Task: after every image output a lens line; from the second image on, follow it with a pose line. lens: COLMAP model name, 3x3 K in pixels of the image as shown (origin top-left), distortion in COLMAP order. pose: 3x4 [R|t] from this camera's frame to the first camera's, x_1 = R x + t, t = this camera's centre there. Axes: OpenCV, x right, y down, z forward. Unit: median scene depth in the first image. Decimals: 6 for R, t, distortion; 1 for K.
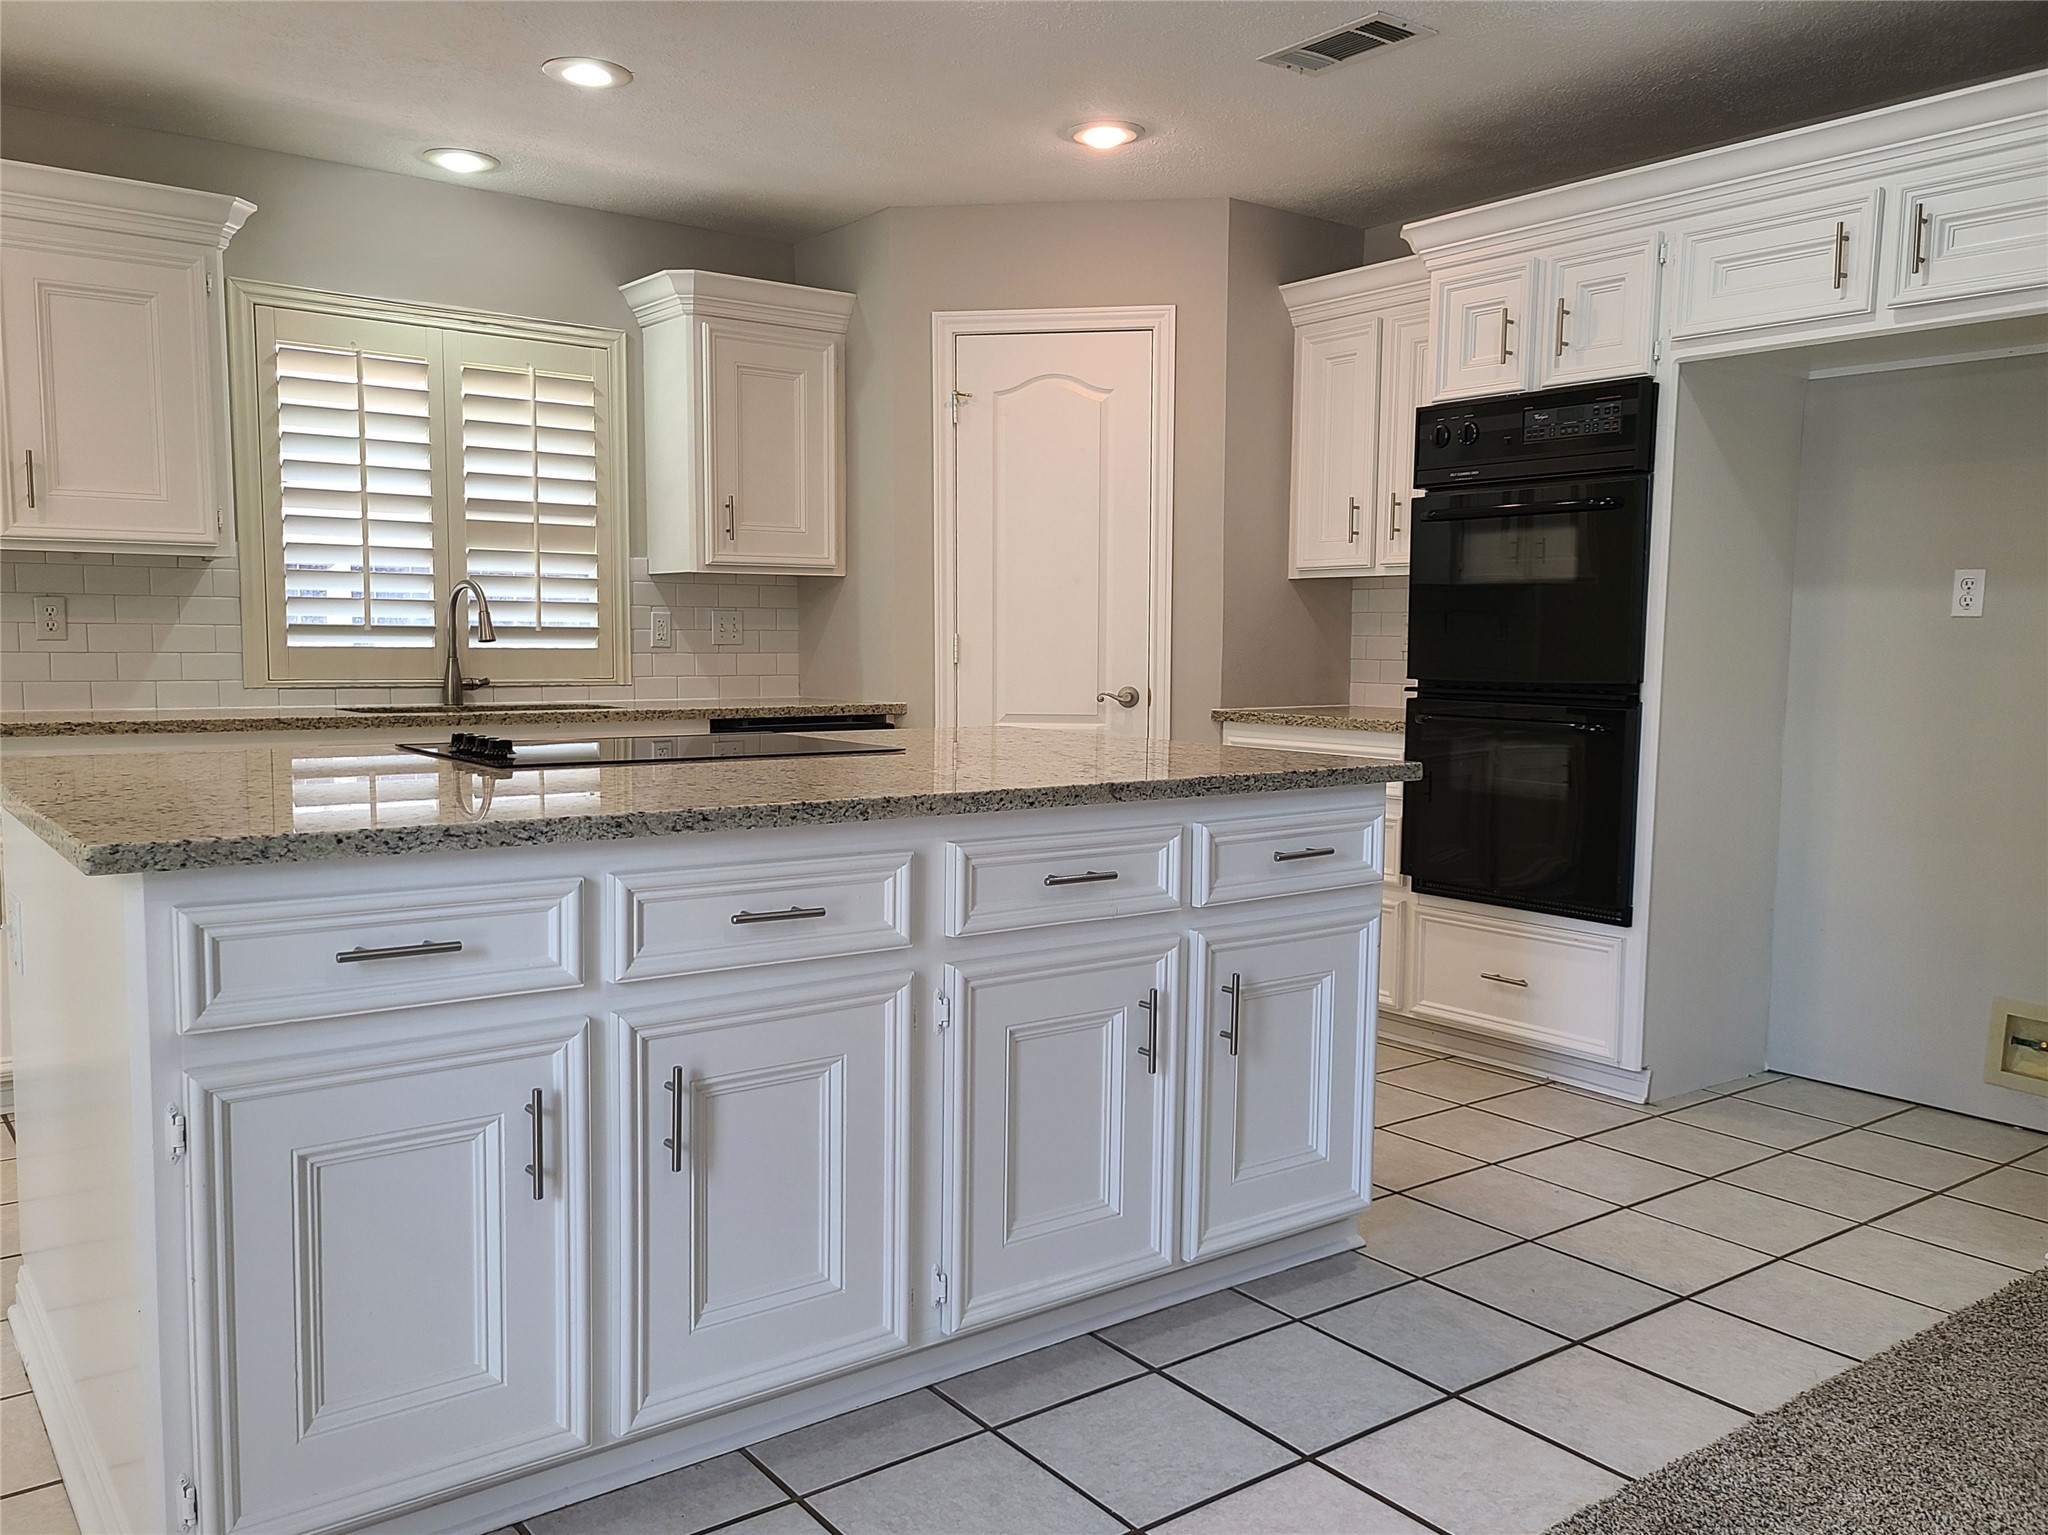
lens RADIAL K [[1628.7, 0, 1001.4], [0, 1628.7, 786.2], [0, 0, 1]] dist [0.041813, -0.002304]
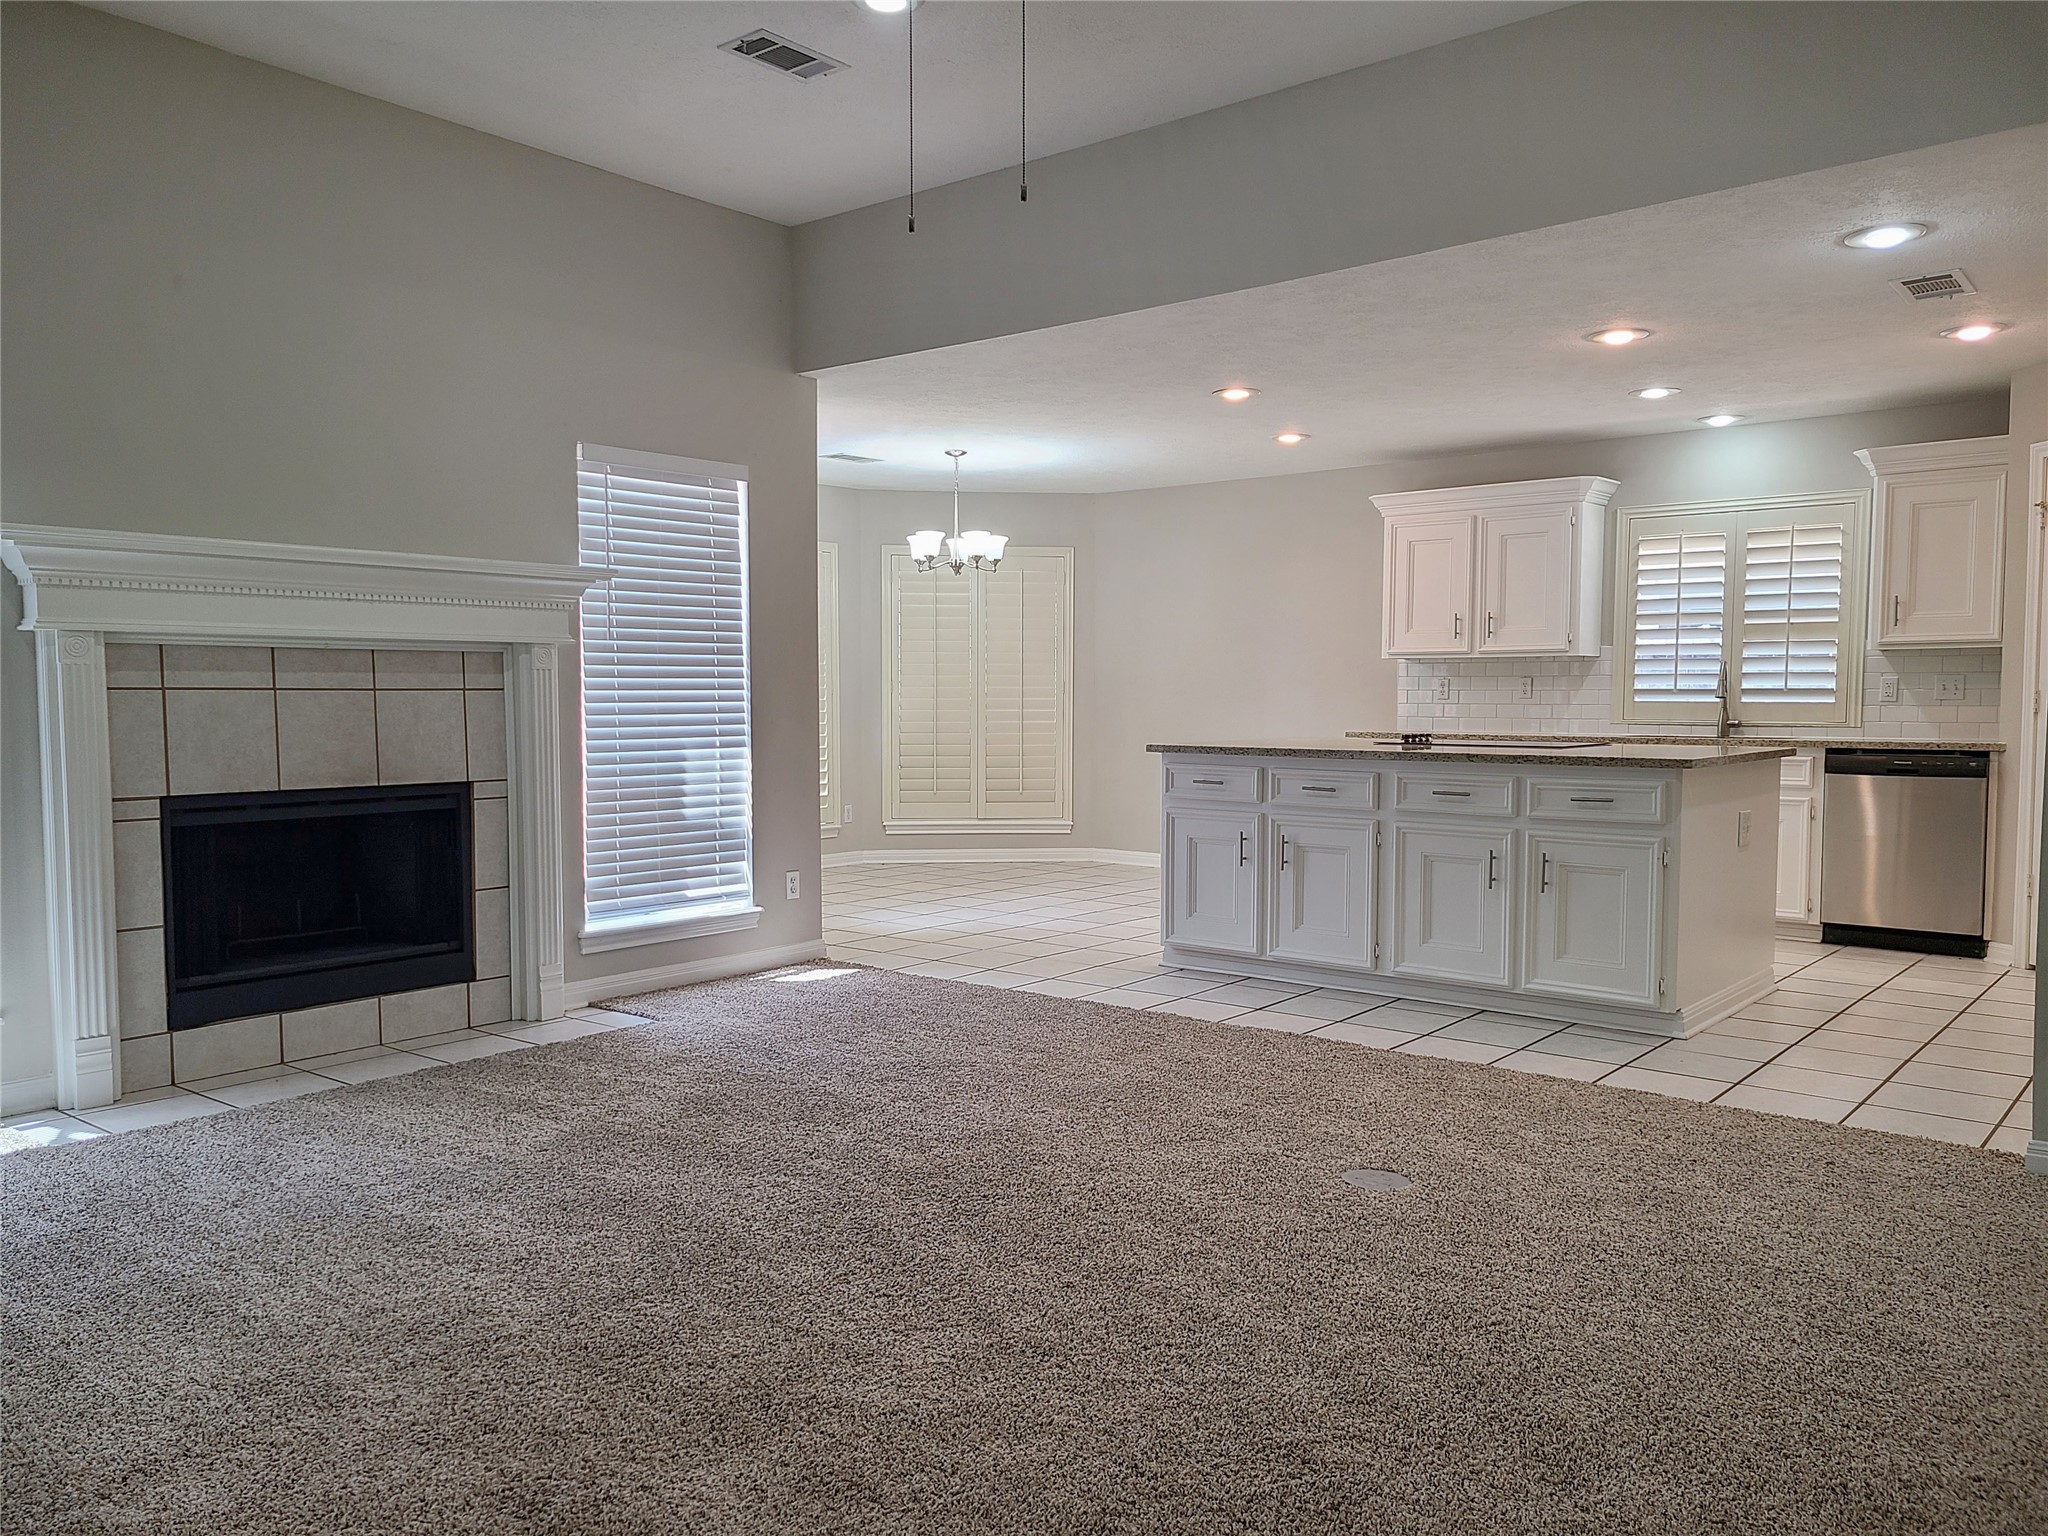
lens RADIAL K [[1530.7, 0, 1009.3], [0, 1530.7, 791.6], [0, 0, 1]] dist [0.040739, -0.004039]
pose [[0.228152, 0.054637, -0.972091, 1.083177], [-0.091217, 0.995232, 0.034529, 0.019150], [0.969343, 0.080794, 0.232048, -0.063132]]
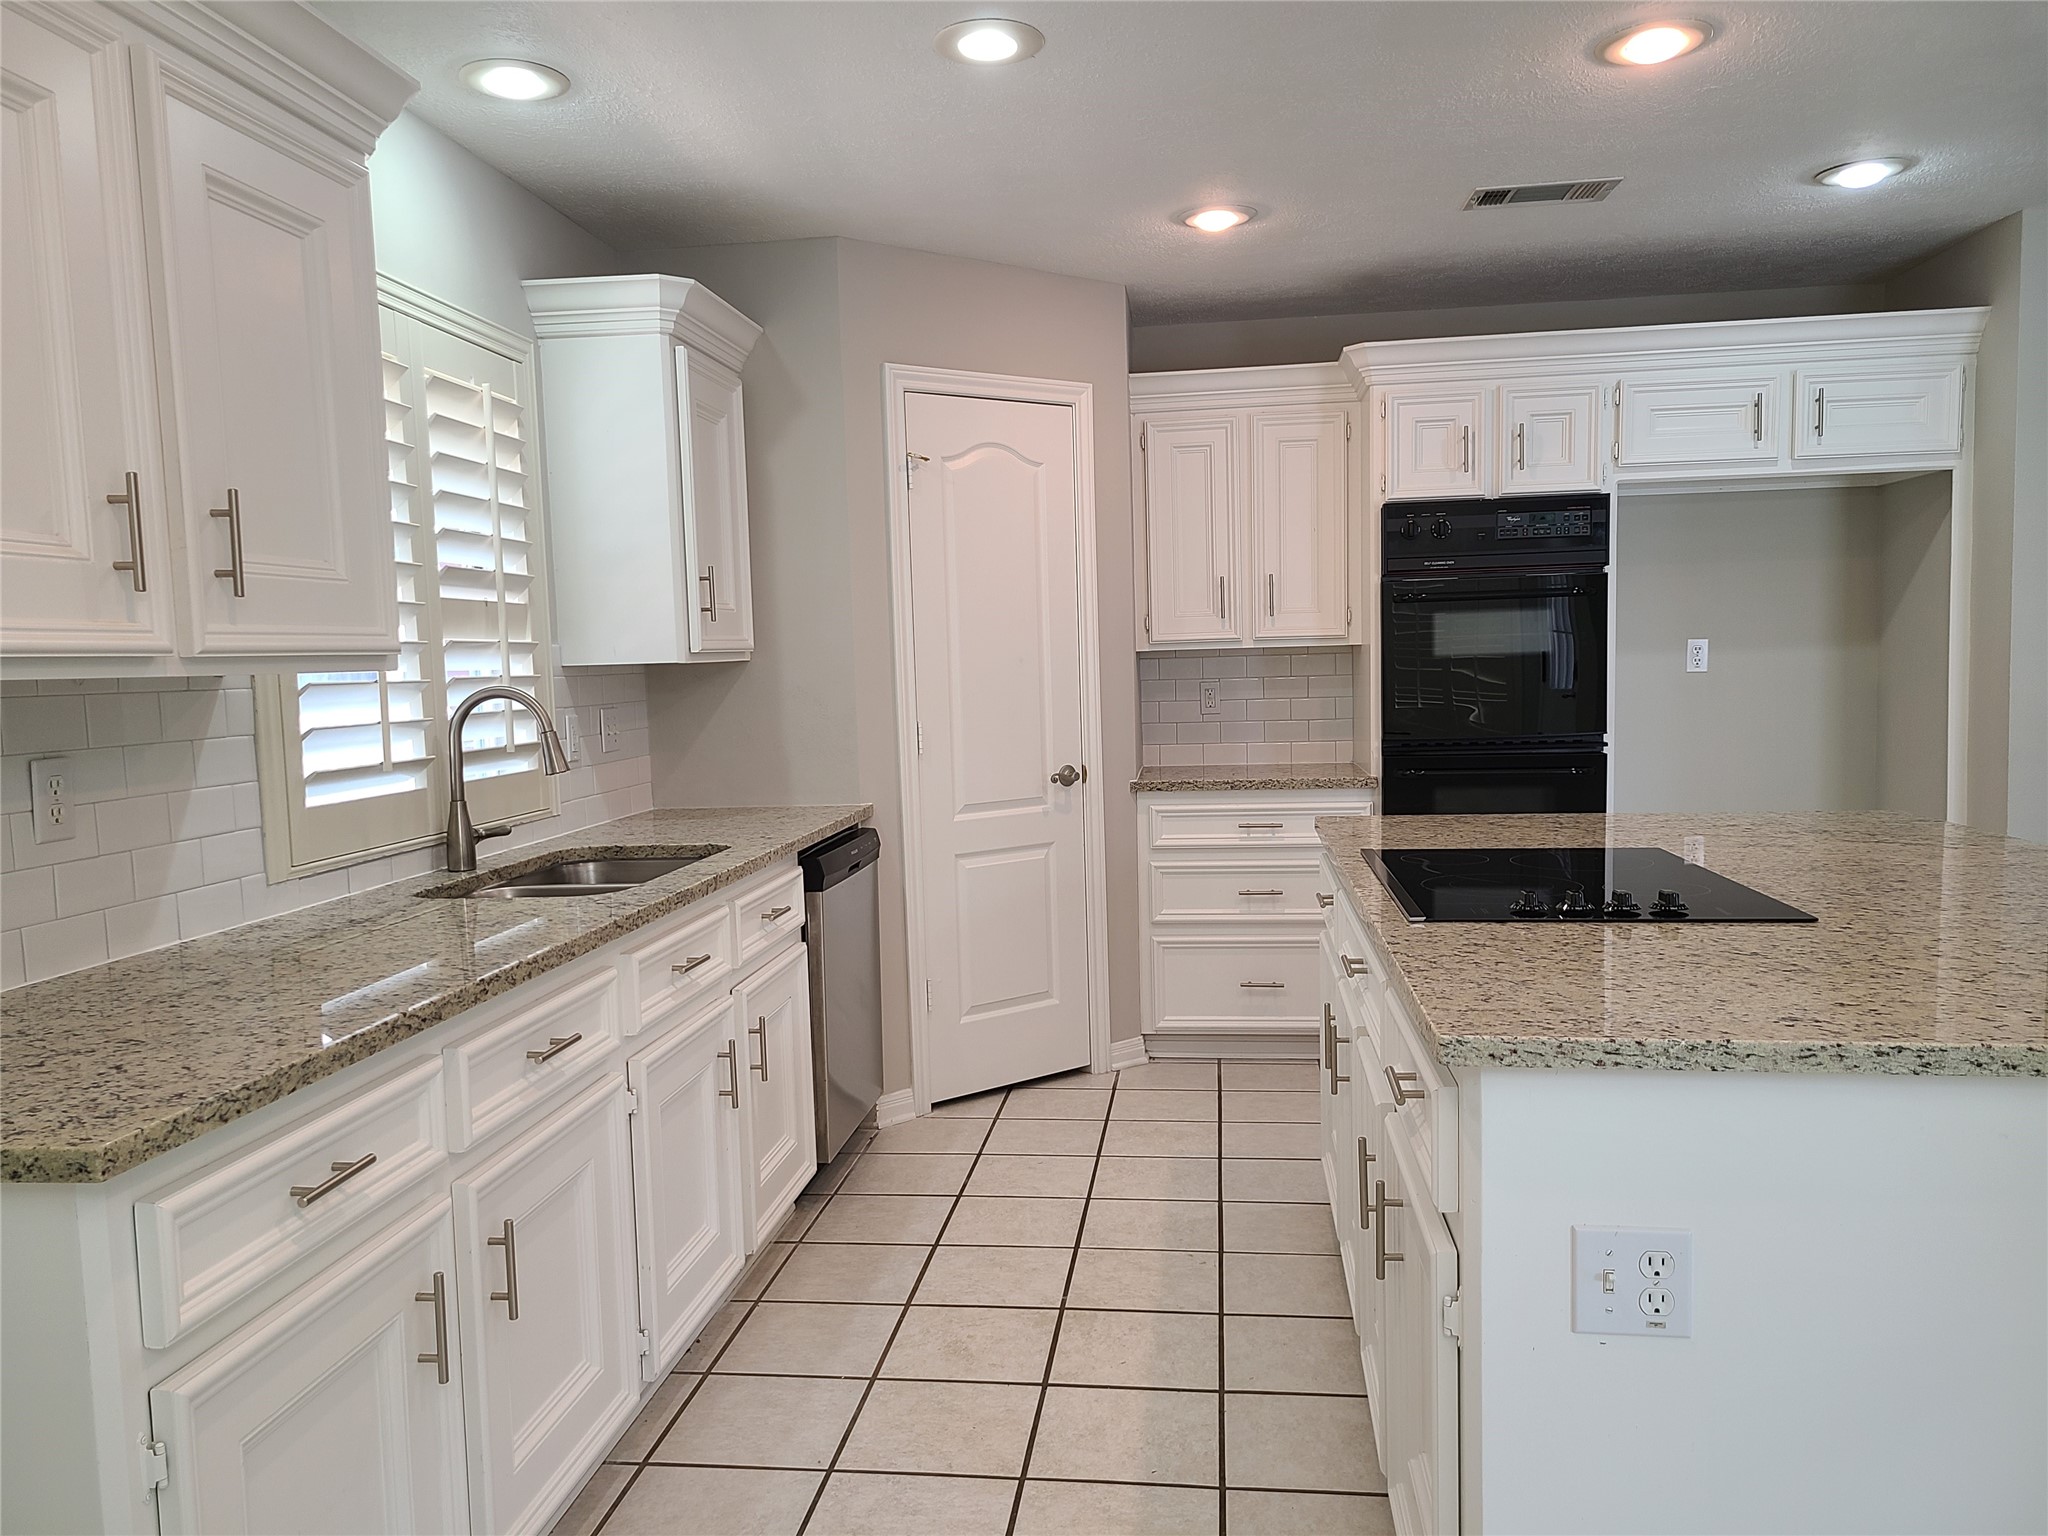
lens RADIAL K [[1530.7, 0, 1009.3], [0, 1530.7, 791.6], [0, 0, 1]] dist [0.040739, -0.004039]
pose [[0.702023, -0.090312, 0.706405, -0.658983], [0.099932, 0.994605, 0.027846, -0.081448], [-0.705108, 0.051044, 0.707260, 0.406893]]
